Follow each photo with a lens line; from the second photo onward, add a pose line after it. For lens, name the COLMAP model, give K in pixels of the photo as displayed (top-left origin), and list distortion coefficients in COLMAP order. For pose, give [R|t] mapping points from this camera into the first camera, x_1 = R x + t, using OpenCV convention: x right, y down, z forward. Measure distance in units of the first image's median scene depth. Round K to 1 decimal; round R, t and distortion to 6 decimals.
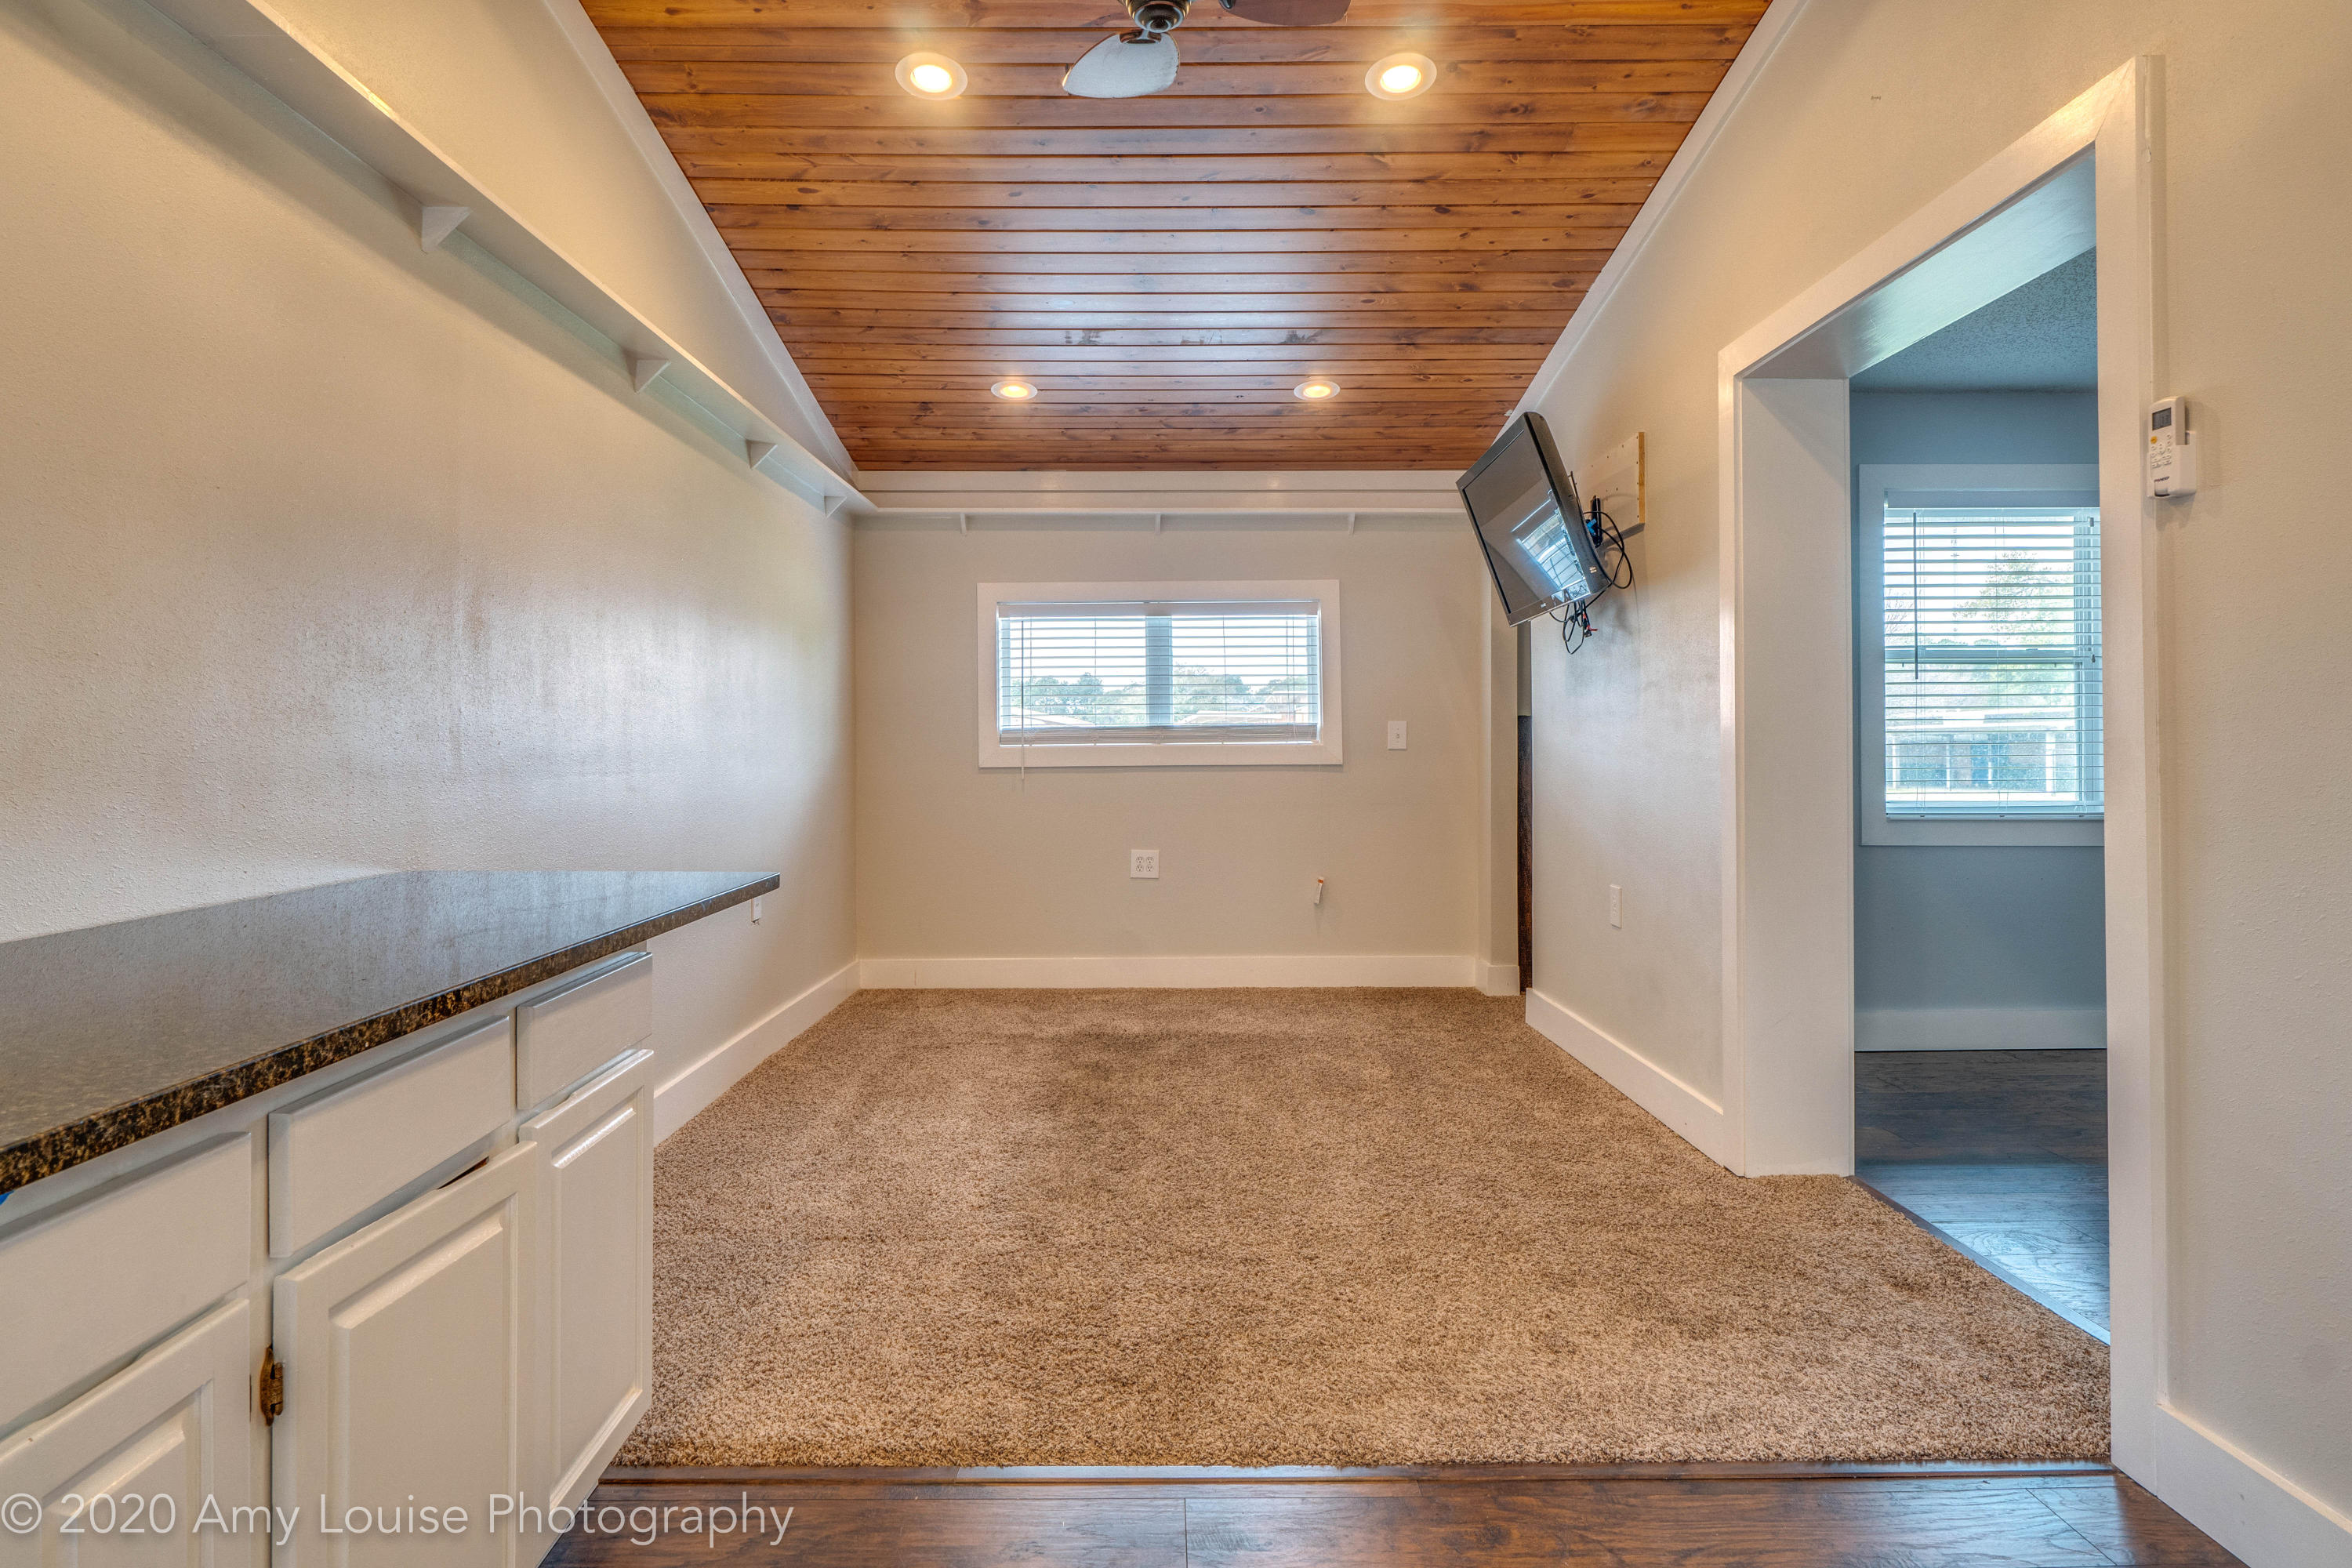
lens RADIAL K [[1312.1, 0, 1177.0], [0, 1312.1, 735.9], [0, 0, 1]] dist [-0.003187, -0.000800]
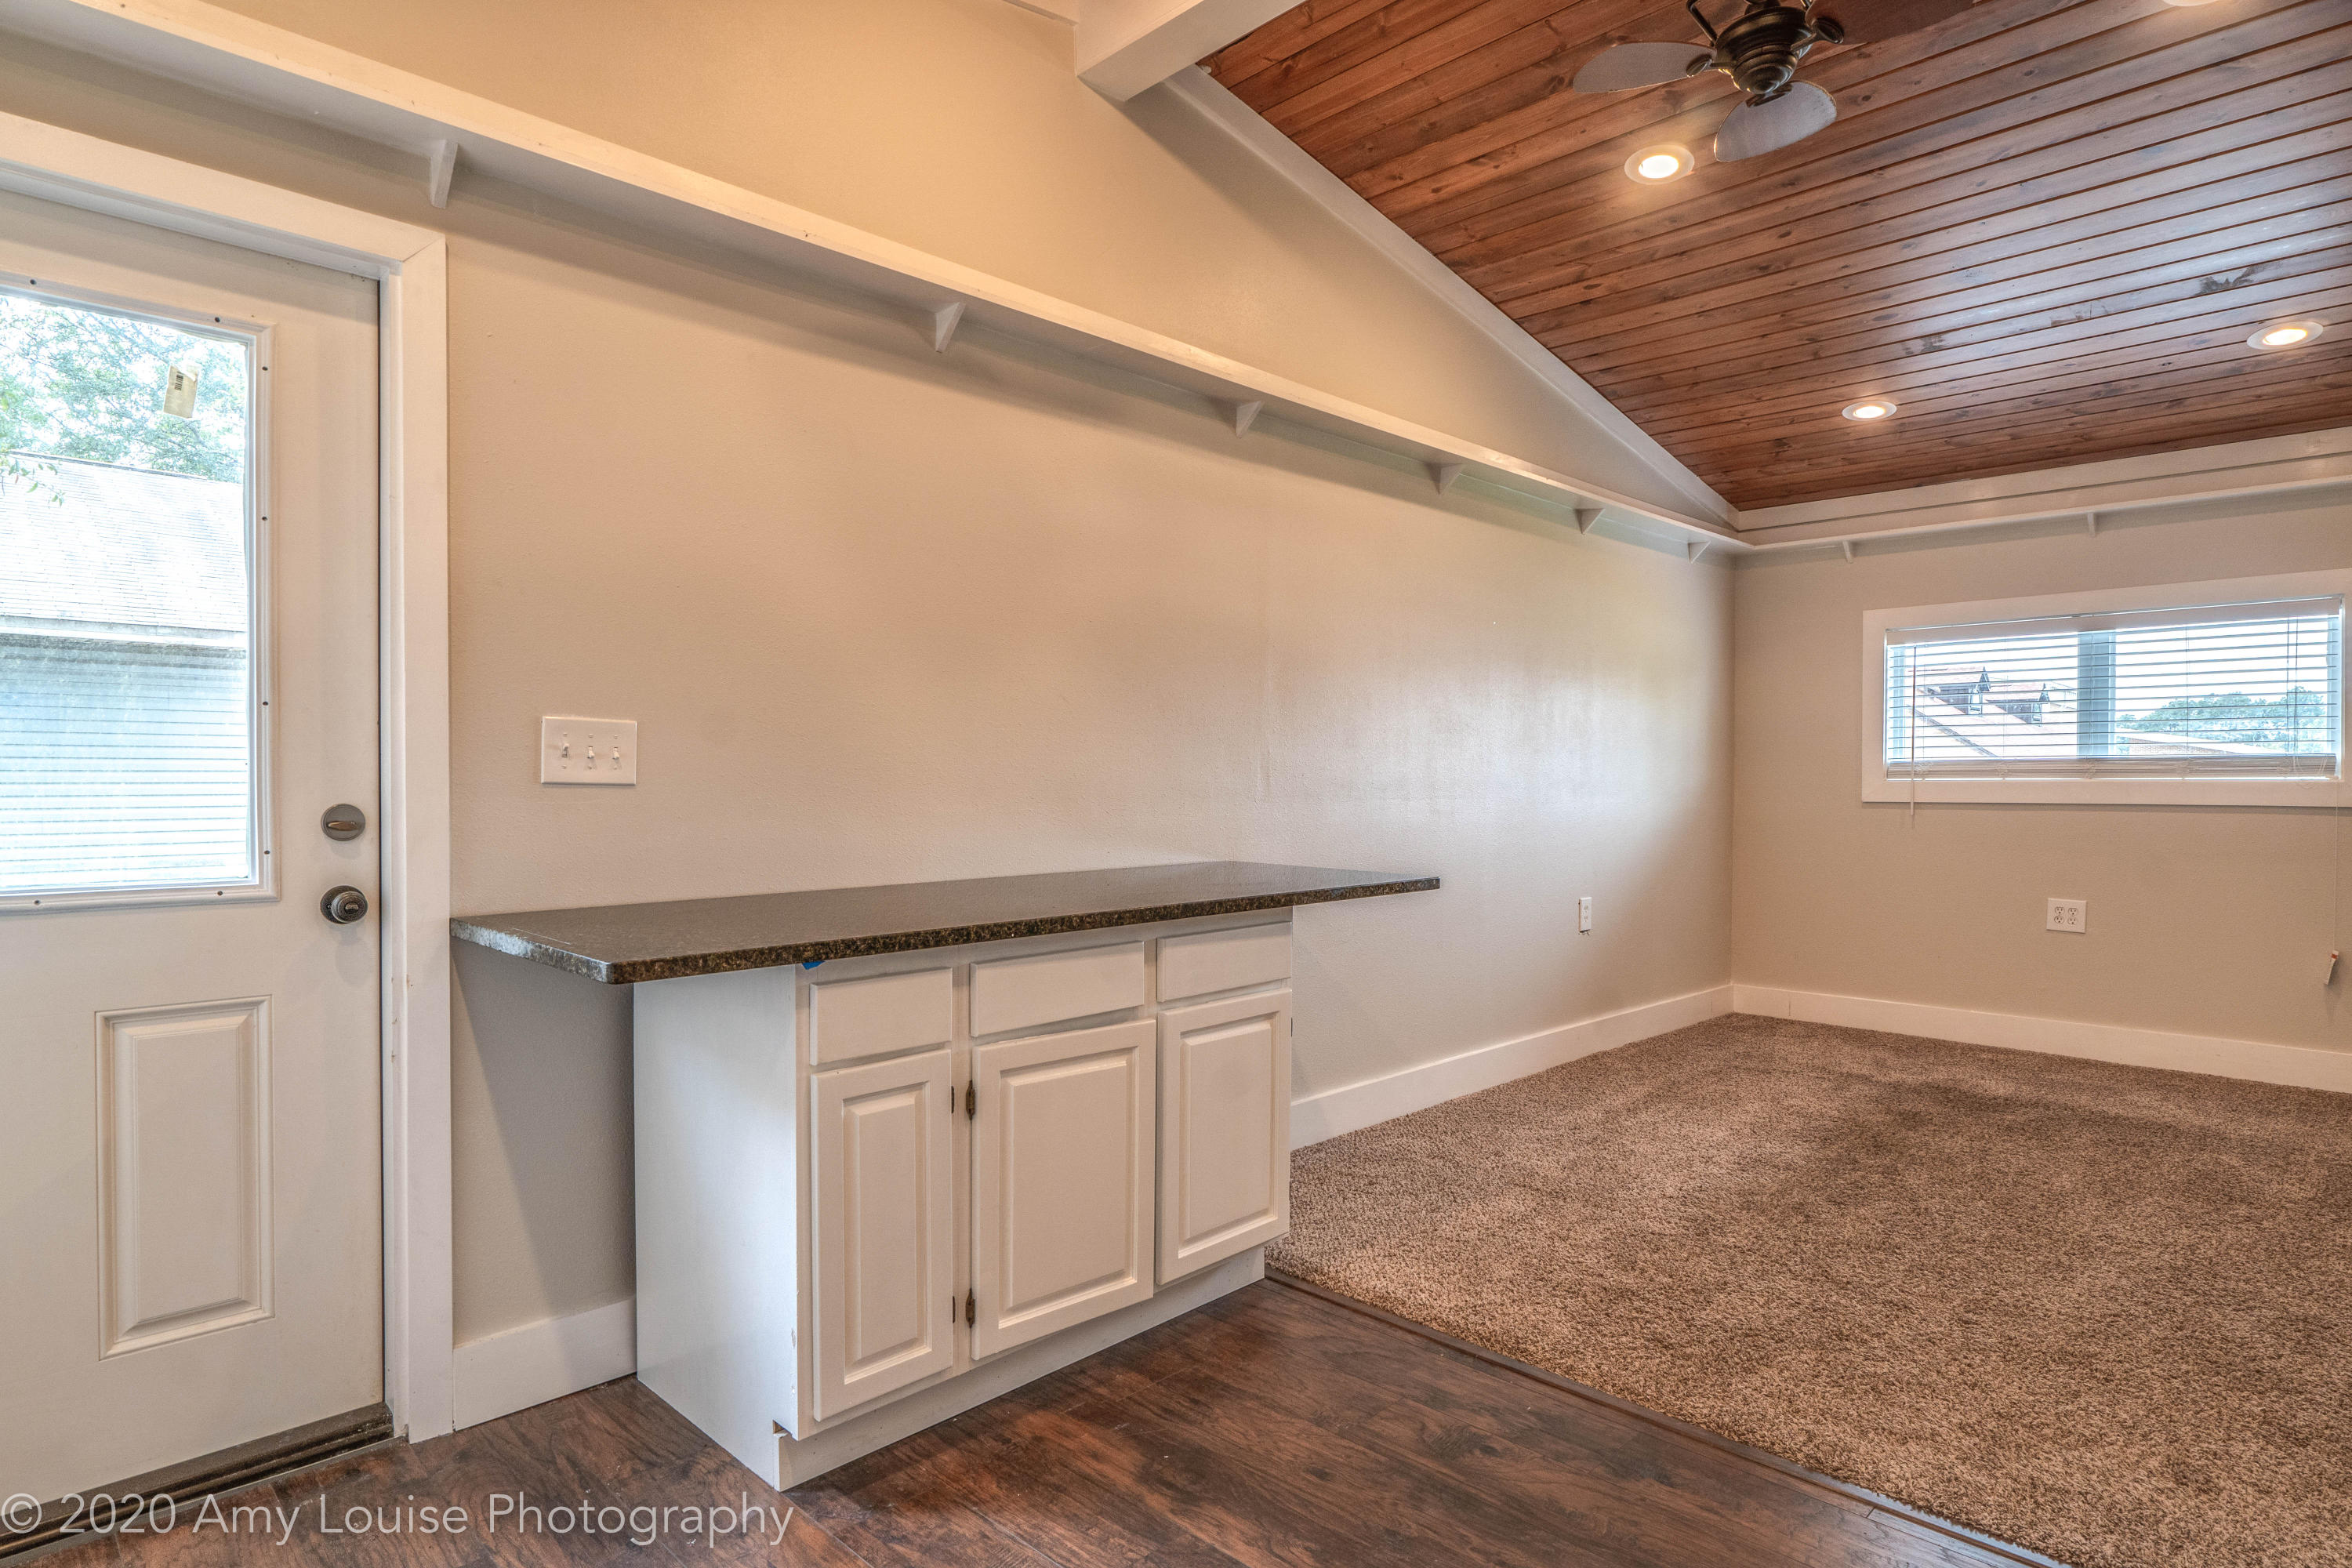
lens RADIAL K [[1275.2, 0, 1173.2], [0, 1275.2, 803.3], [0, 0, 1]] dist [-0.004324, -0.000359]
pose [[0.699606, 0.020810, -0.714226, 0.244192], [-0.001020, 0.999604, 0.028125, -0.001179], [0.714528, -0.018948, 0.699350, -0.032078]]
